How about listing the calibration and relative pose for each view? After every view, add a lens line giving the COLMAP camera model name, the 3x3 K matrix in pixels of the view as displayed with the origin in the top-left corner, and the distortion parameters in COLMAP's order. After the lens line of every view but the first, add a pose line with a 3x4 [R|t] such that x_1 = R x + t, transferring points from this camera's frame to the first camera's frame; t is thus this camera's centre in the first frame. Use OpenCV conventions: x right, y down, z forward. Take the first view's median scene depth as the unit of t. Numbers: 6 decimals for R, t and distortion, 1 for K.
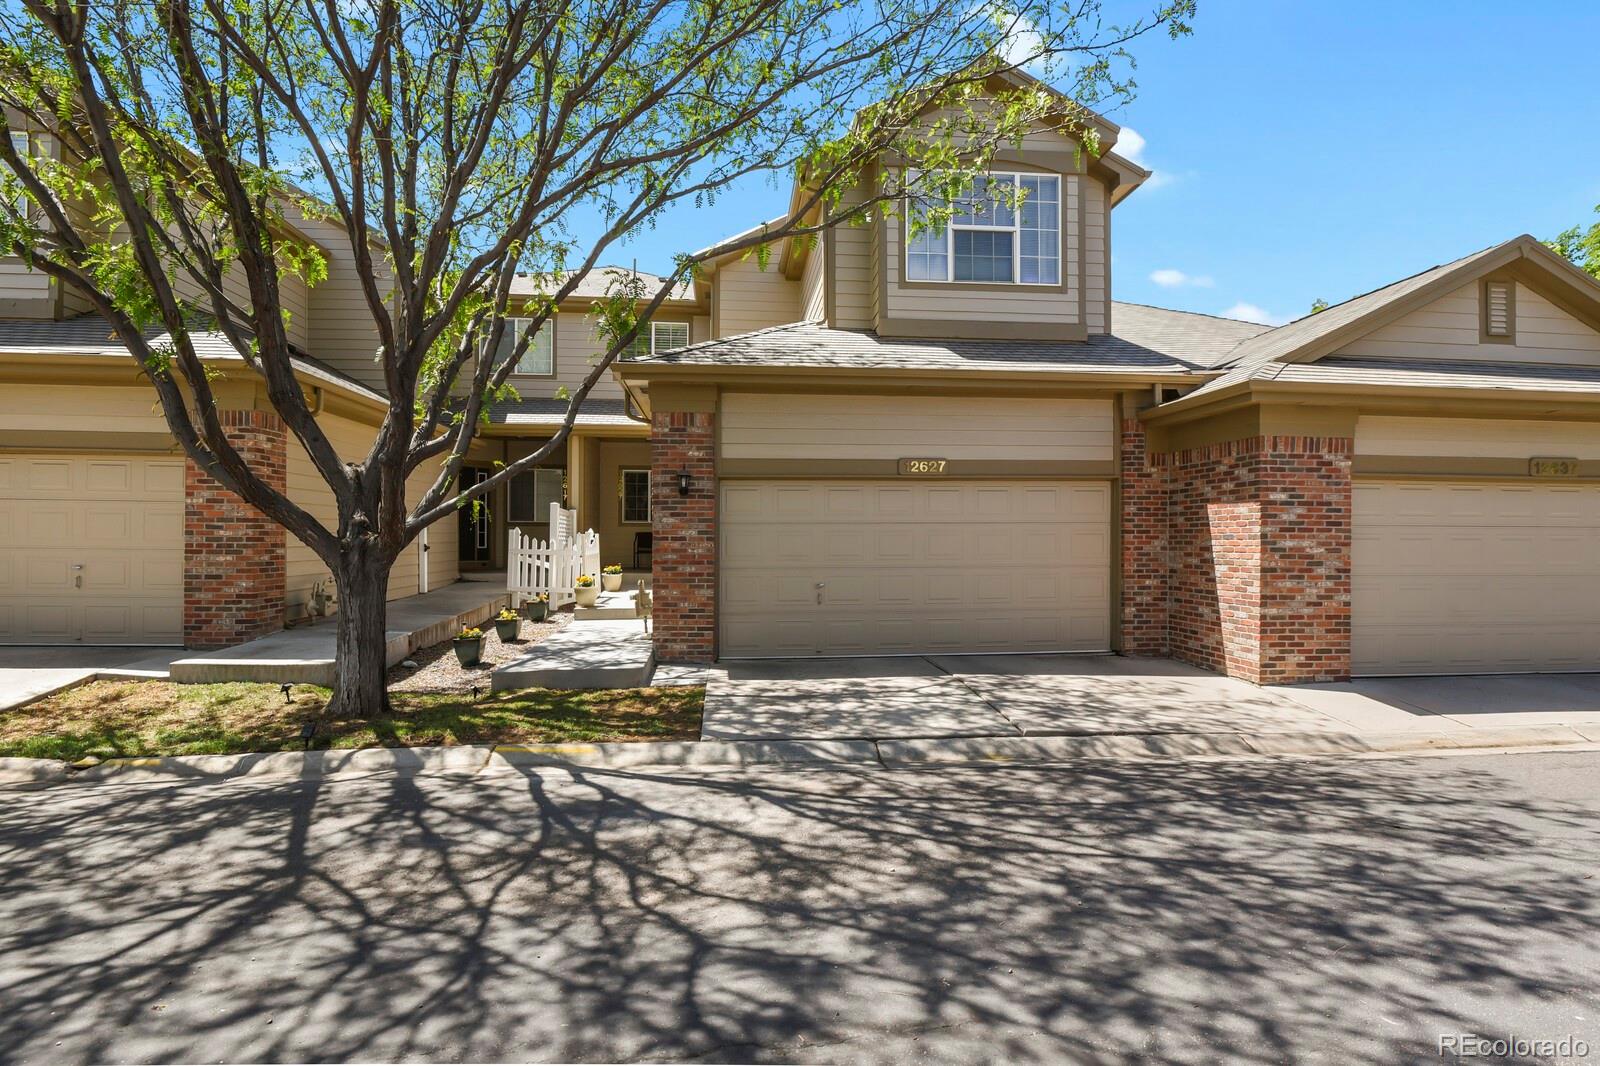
lens RADIAL K [[779.1, 0, 798.4], [0, 779.1, 537.8], [0, 0, 1]] dist [-0.009537, -0.005654]
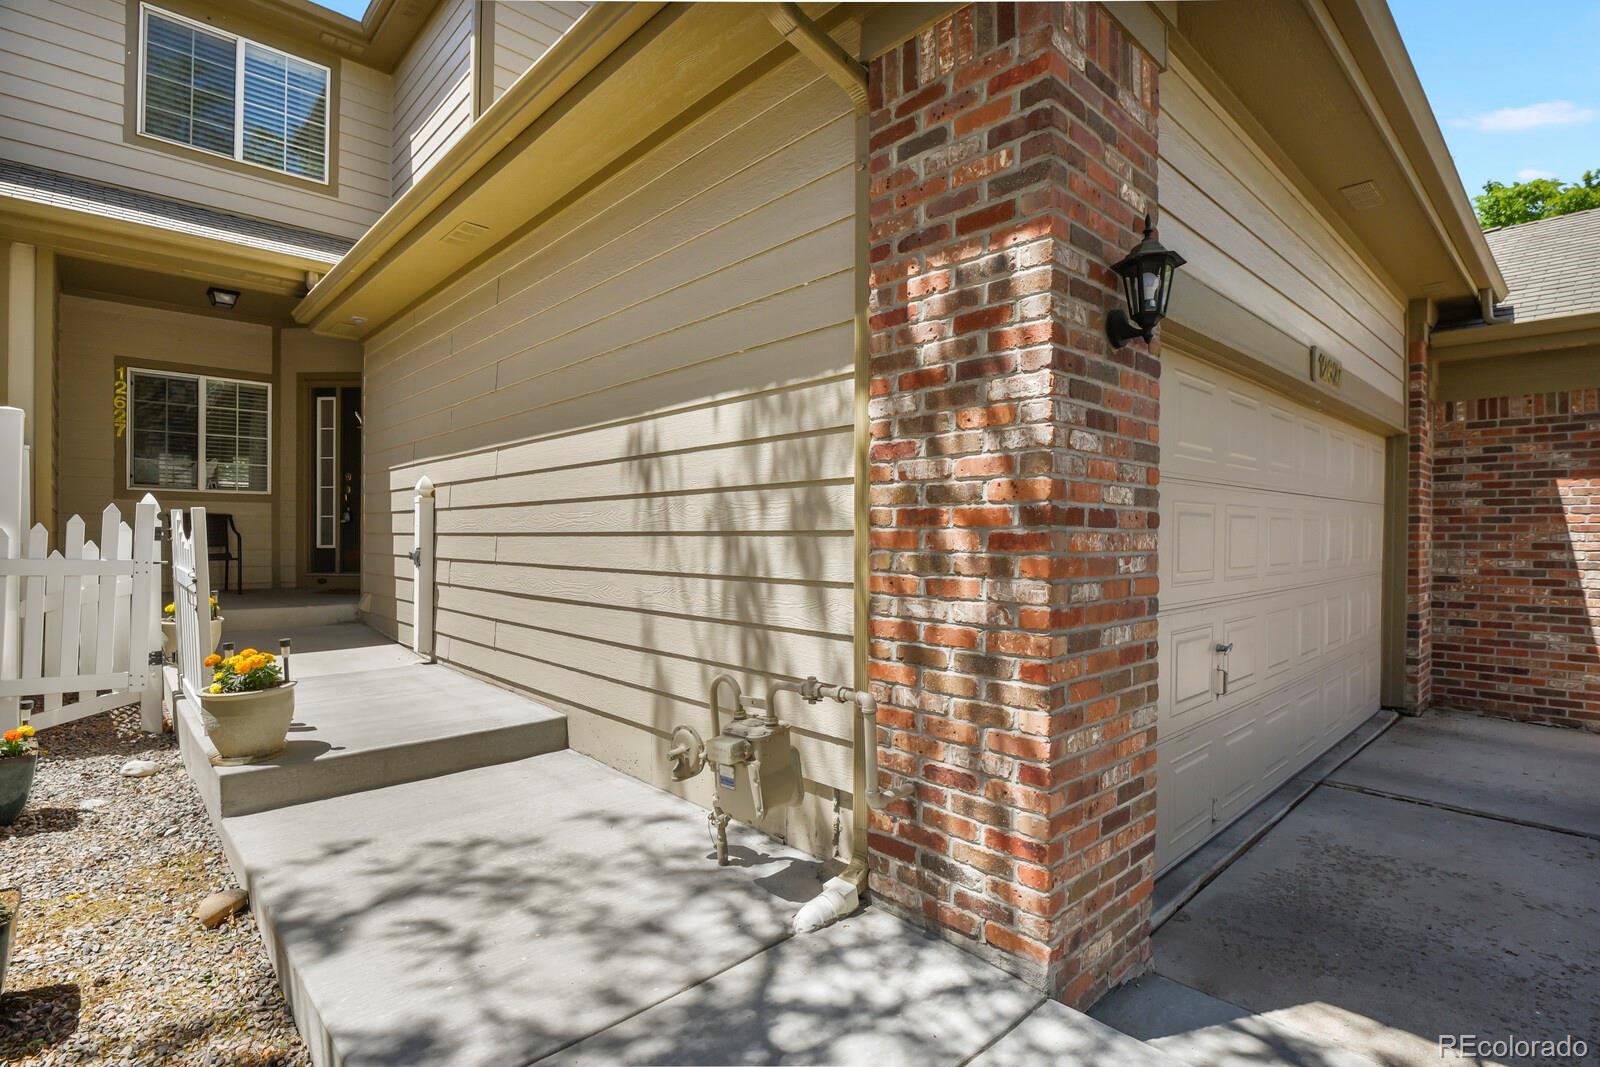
lens RADIAL K [[779.1, 0, 796.2], [0, 779.1, 535.0], [0, 0, 1]] dist [-0.009537, -0.005654]
pose [[0.790373, -0.001843, 0.612623, -0.396282], [-0.003692, 0.999963, 0.007771, 0.001765], [-0.612614, -0.008404, 0.790337, 0.880741]]
